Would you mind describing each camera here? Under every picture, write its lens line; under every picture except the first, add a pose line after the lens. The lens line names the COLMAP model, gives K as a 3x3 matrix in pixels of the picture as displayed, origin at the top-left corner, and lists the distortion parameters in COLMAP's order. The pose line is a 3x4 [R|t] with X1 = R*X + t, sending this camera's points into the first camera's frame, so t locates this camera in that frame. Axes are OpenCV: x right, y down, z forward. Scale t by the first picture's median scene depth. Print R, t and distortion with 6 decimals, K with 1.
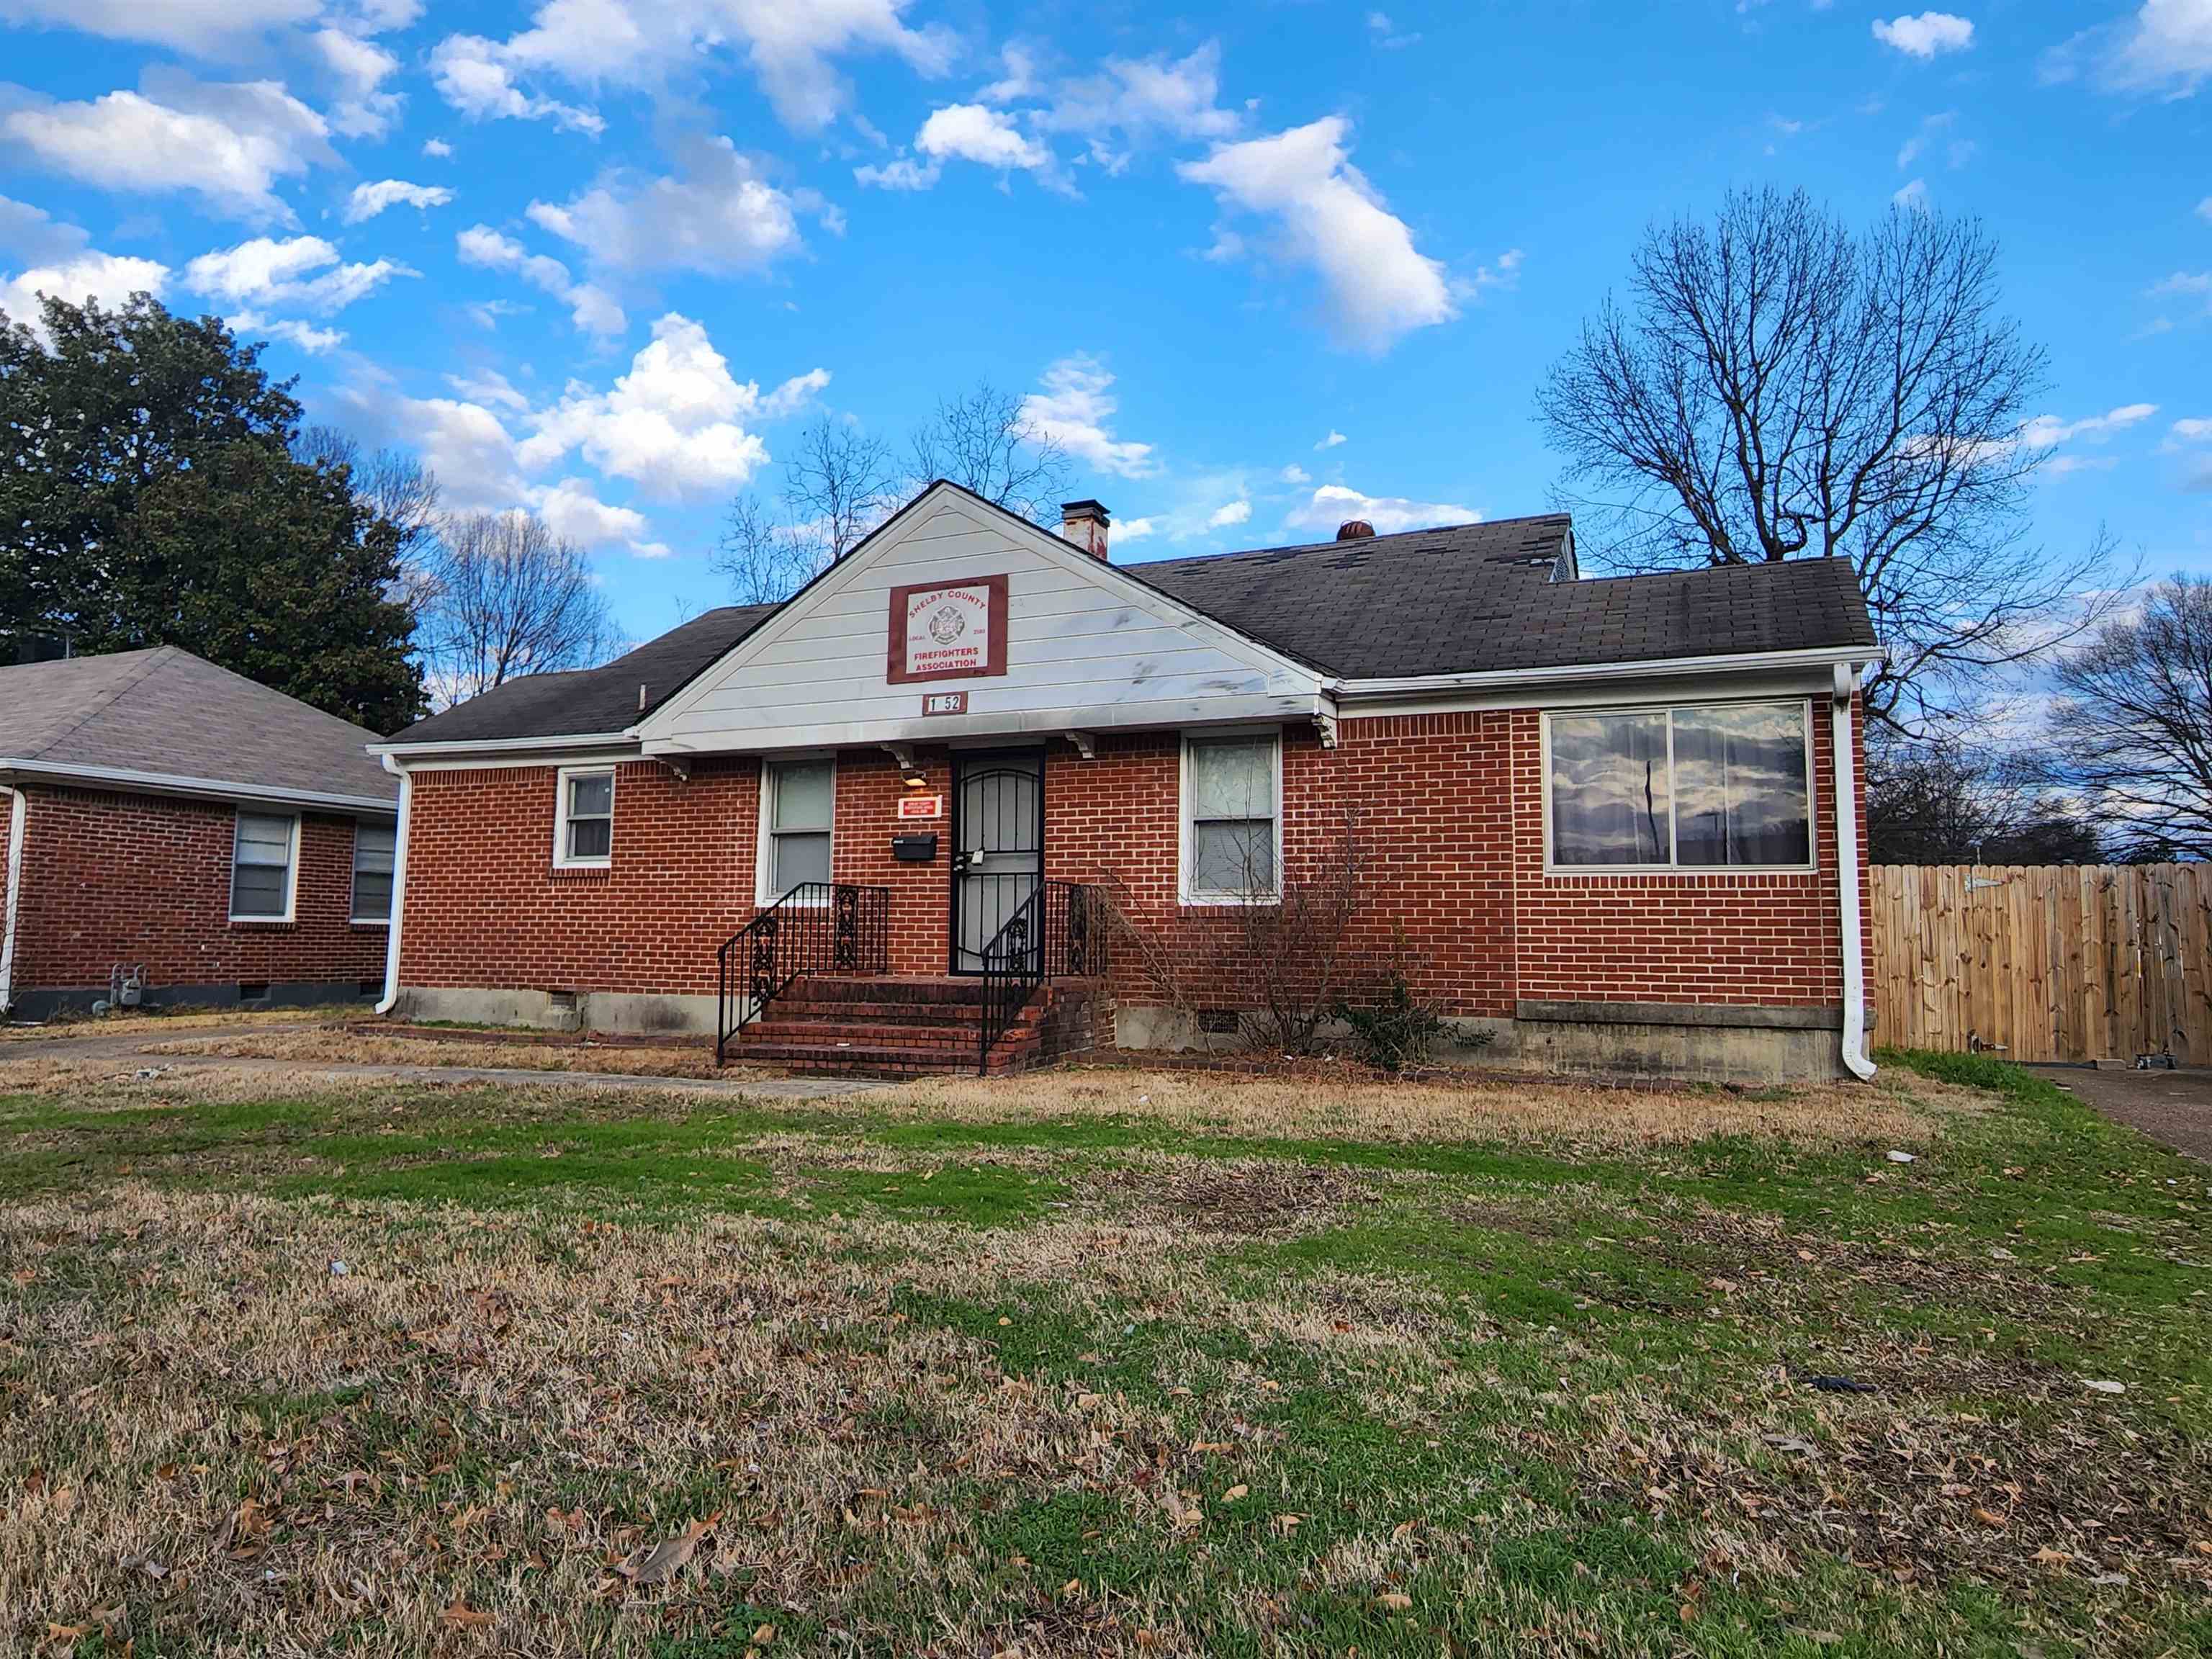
lens RADIAL K [[1359.2, 0, 1104.4], [0, 1359.2, 805.5], [0, 0, 1]] dist [-0.010973, 0.010005]
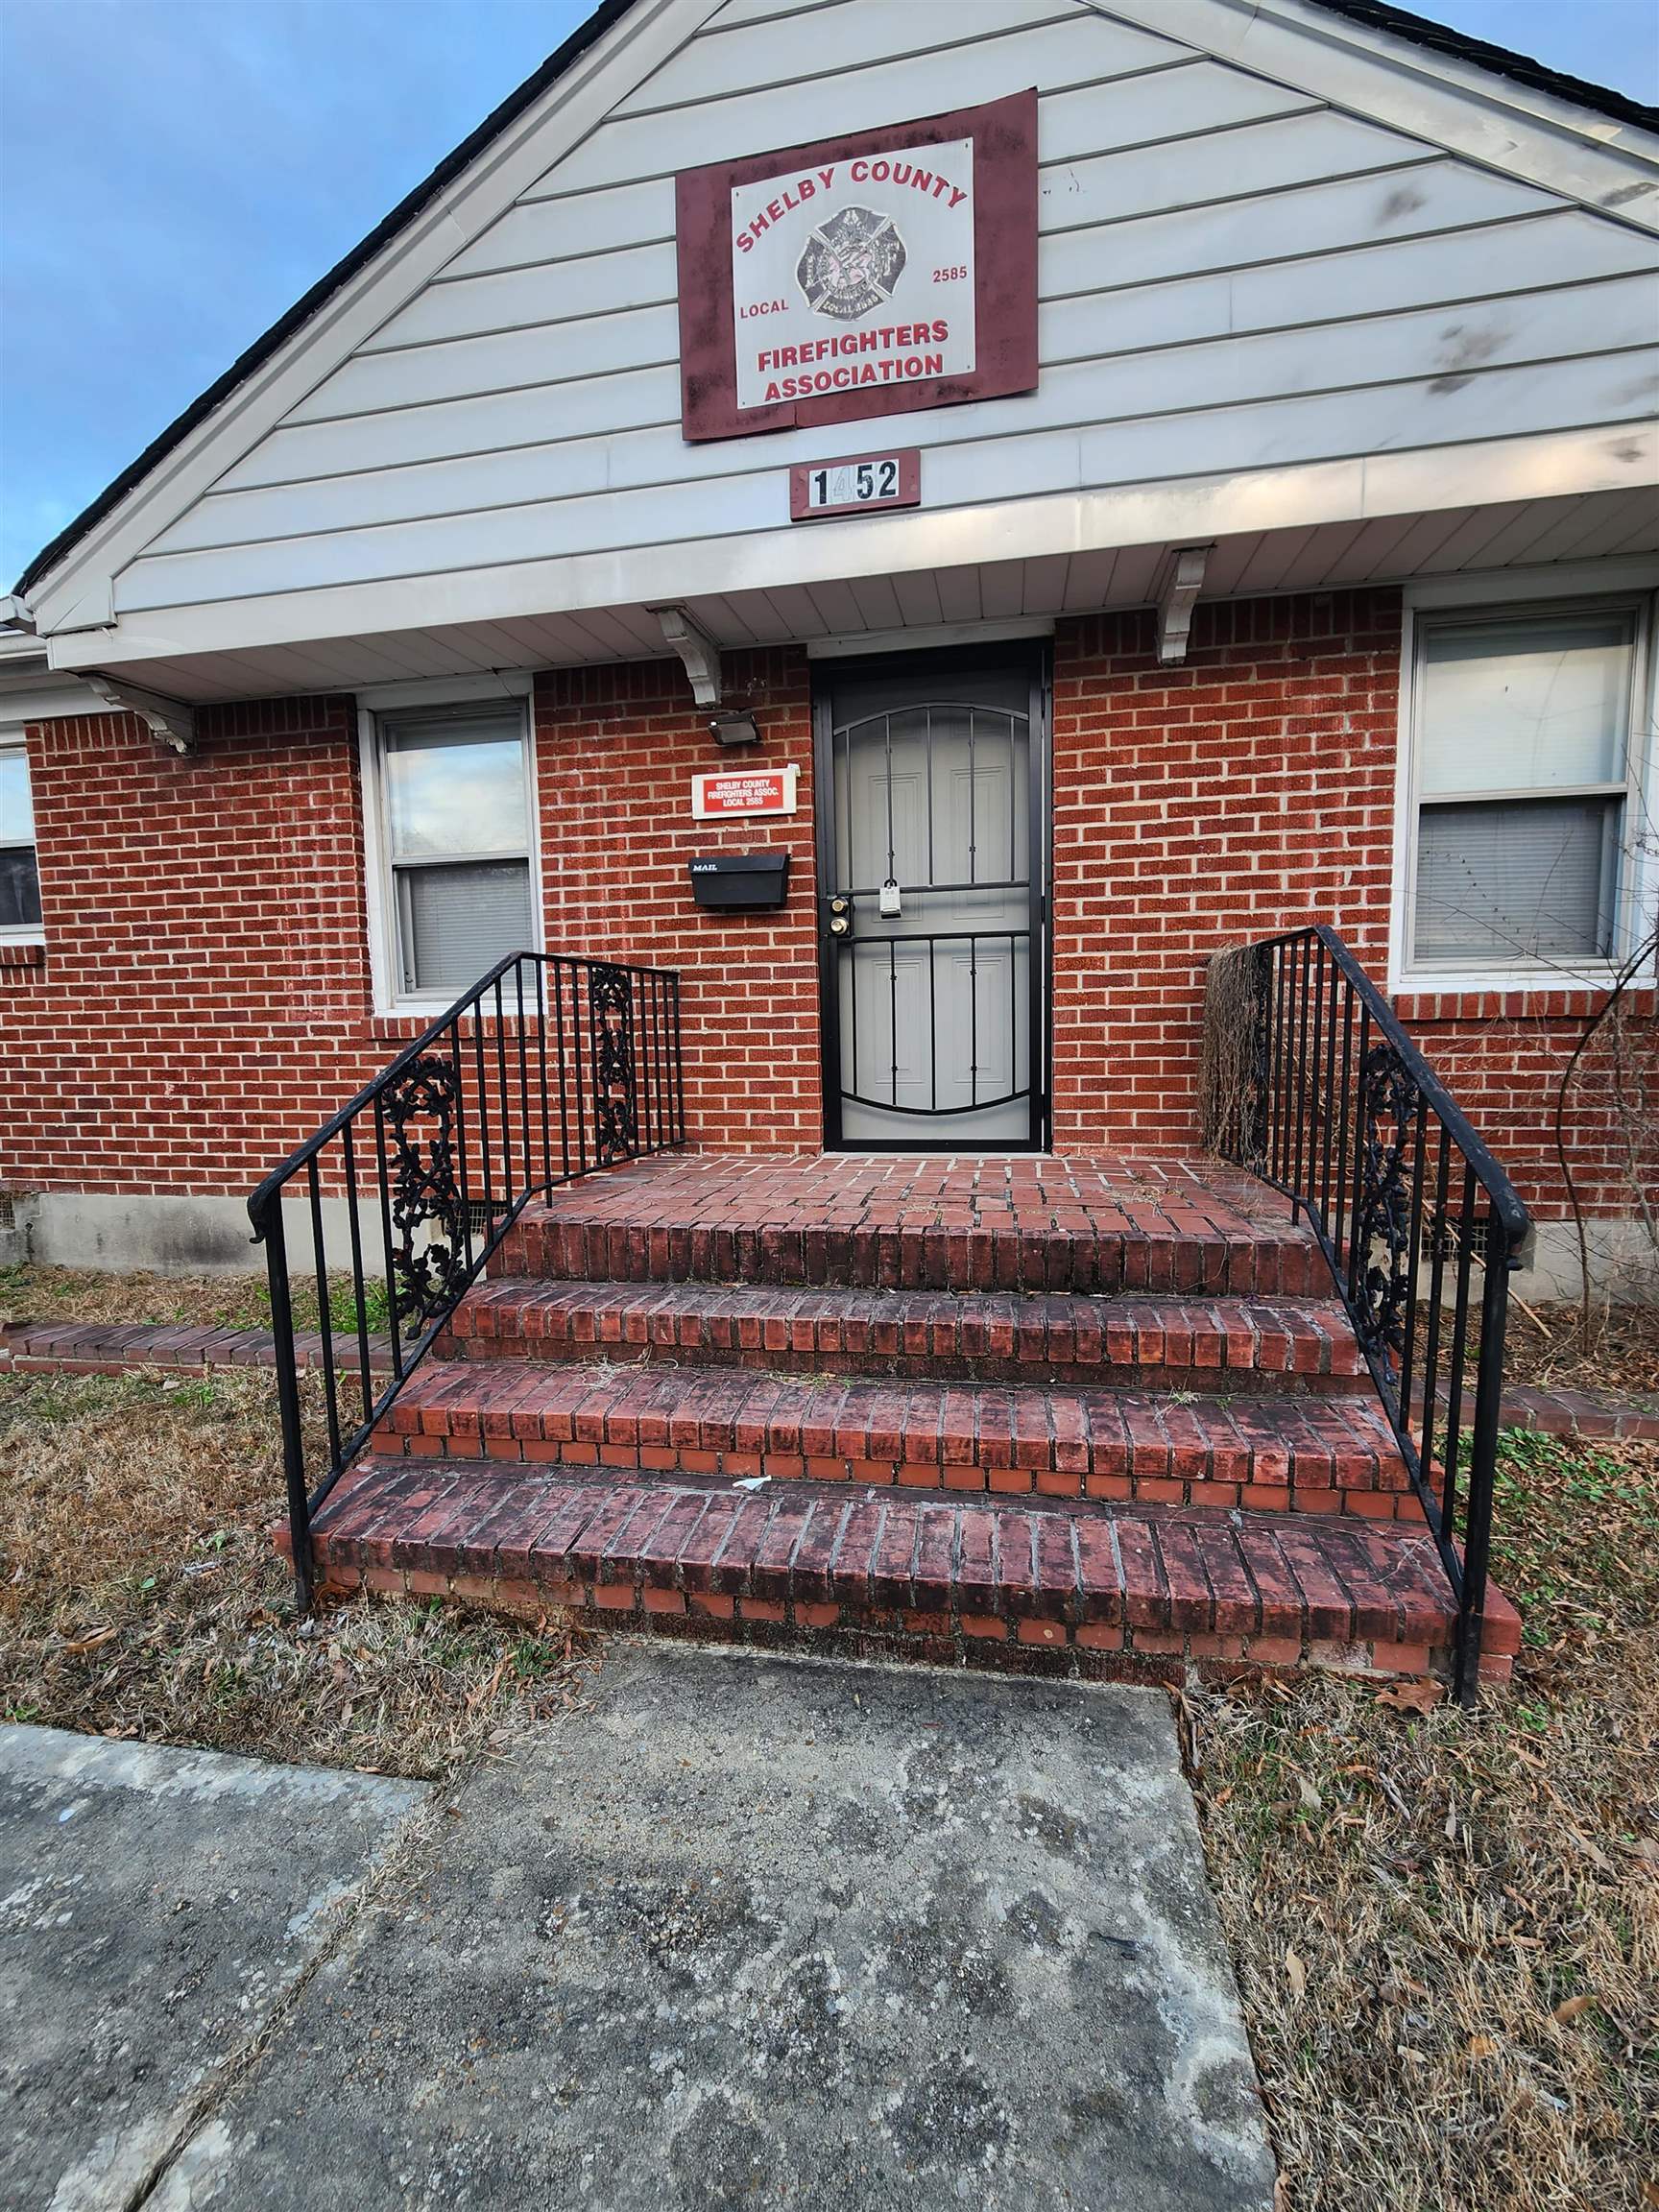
lens RADIAL K [[902.5, 0, 842.4], [0, 902.5, 1113.2], [0, 0, 1]] dist [-0.000016, -0.000497]
pose [[0.973297, -0.048594, 0.224347, -0.184333], [0.004402, 0.981108, 0.193411, 0.050586], [-0.229508, -0.187259, 0.955123, 0.708580]]
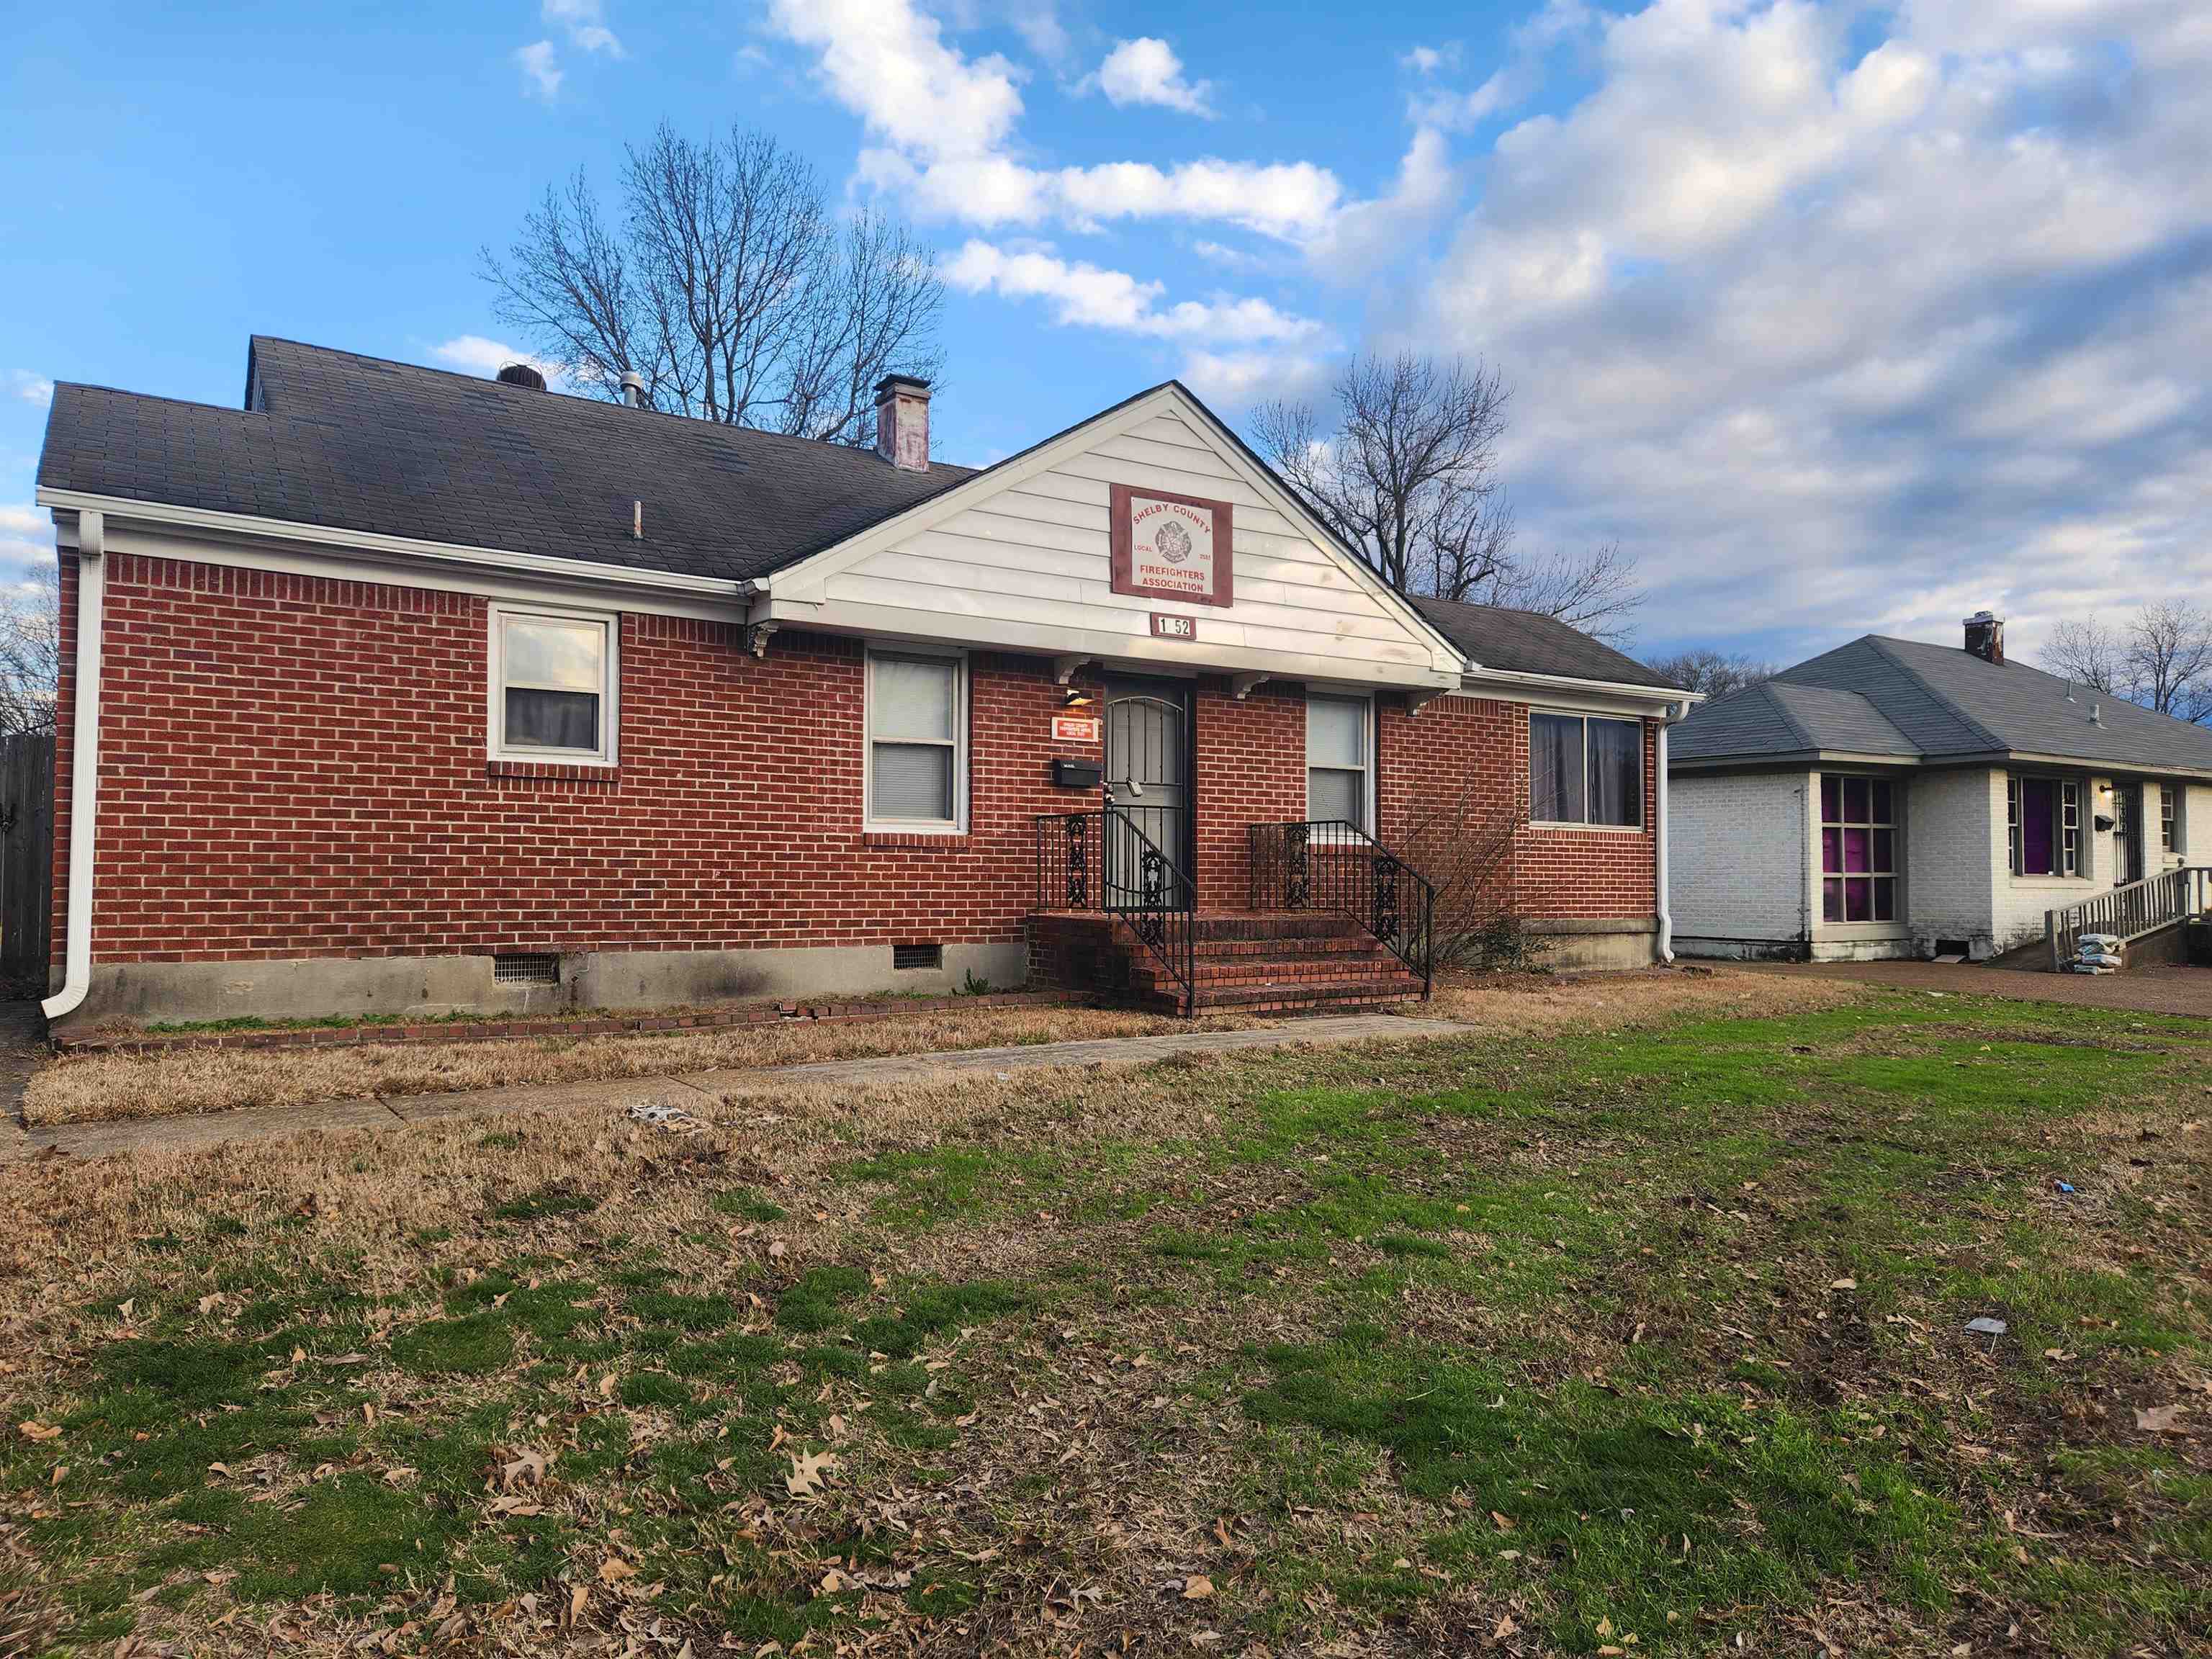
lens RADIAL K [[1562.1, 0, 1129.7], [0, 1562.1, 849.1], [0, 0, 1]] dist [0.090588, -0.070297]
pose [[0.530968, 0.015196, 0.847255, -1.037362], [-0.083901, 0.995869, 0.034718, 0.043569], [-0.843228, -0.089520, 0.530050, 0.427054]]
